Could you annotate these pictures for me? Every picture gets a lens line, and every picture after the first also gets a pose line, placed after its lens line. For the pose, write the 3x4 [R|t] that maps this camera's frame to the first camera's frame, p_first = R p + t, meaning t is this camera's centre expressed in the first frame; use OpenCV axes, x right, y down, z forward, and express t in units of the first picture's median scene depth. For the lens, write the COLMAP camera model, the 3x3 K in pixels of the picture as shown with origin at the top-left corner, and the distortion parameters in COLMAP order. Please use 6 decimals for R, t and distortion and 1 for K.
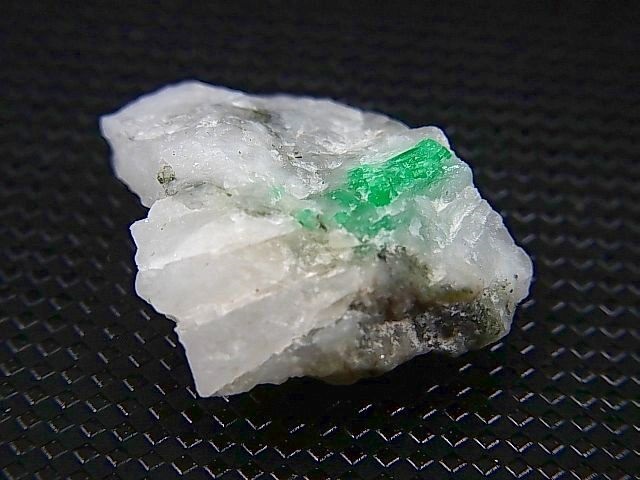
lens RADIAL K [[1564.2, 0, 319.7], [0, 1564.2, 240.0], [0, 0, 1]] dist [-0.398550, 0.000000]
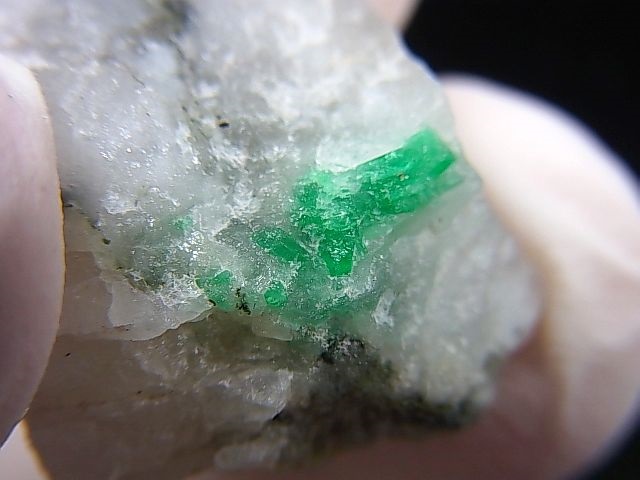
lens RADIAL K [[1564.2, 0, 320.4], [0, 1564.2, 240.1], [0, 0, 1]] dist [-0.398550, 0.000000]
pose [[0.991455, 0.095519, 0.088838, -0.027371], [-0.129451, 0.804398, 0.579816, -0.415221], [-0.016078, -0.586362, 0.809889, 0.484177]]
